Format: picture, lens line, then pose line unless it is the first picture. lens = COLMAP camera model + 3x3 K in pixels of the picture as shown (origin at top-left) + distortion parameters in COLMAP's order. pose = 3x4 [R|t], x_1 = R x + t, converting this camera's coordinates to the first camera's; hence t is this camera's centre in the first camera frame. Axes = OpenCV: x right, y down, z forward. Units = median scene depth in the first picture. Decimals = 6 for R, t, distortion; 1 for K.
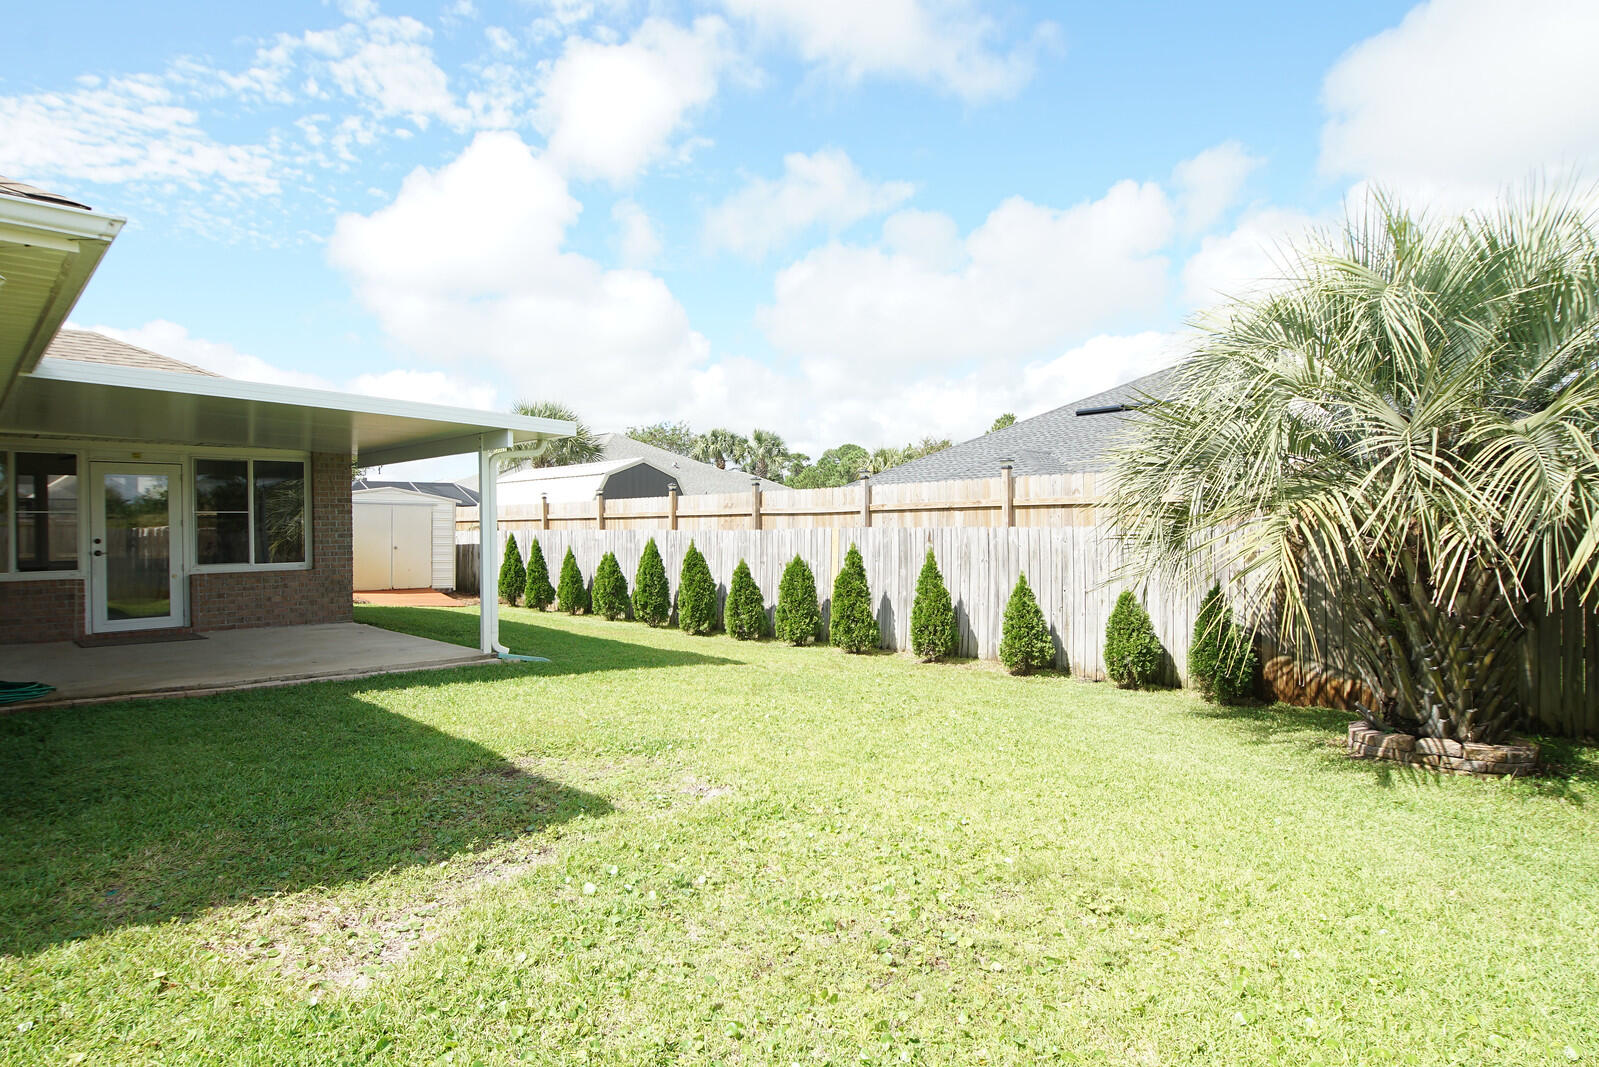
lens RADIAL K [[883.2, 0, 759.2], [0, 883.2, 521.3], [0, 0, 1]] dist [0.046177, -0.000933]
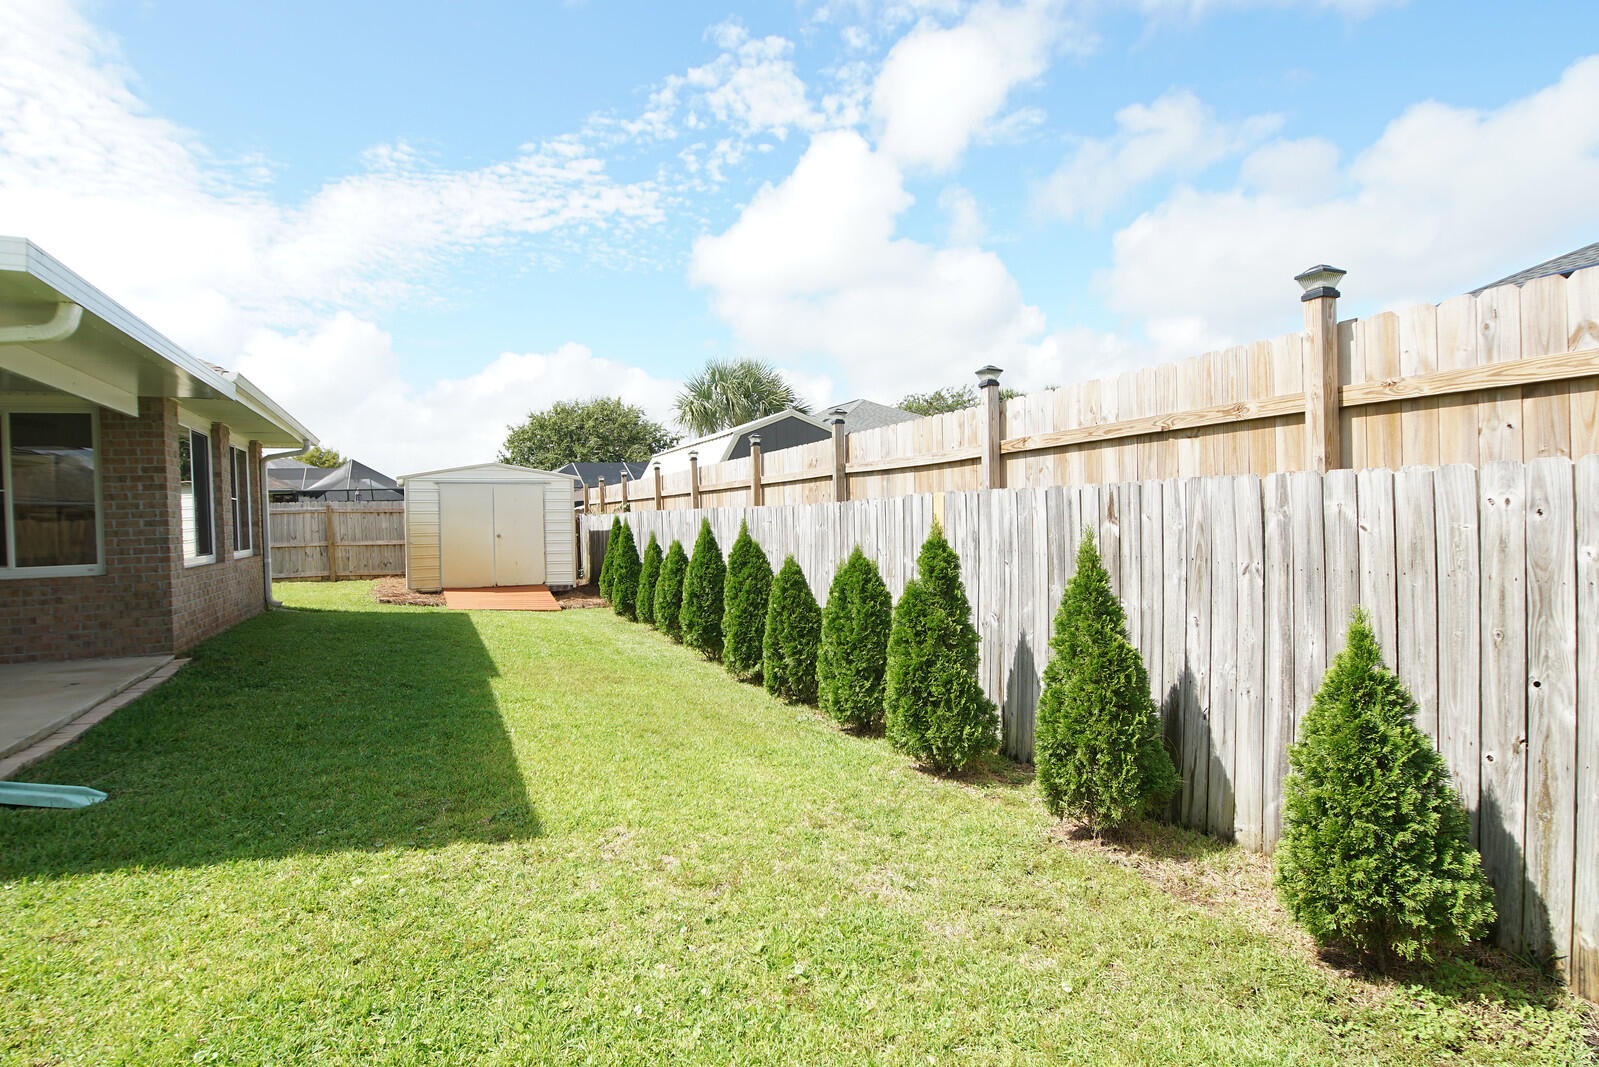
lens RADIAL K [[853.0, 0, 779.1], [0, 853.0, 527.1], [0, 0, 1]] dist [0.029884, -0.029310]
pose [[0.933165, -0.012380, -0.359236, 0.193822], [0.022398, 0.999467, 0.023737, 0.014392], [0.358751, -0.030197, 0.932945, 0.589143]]
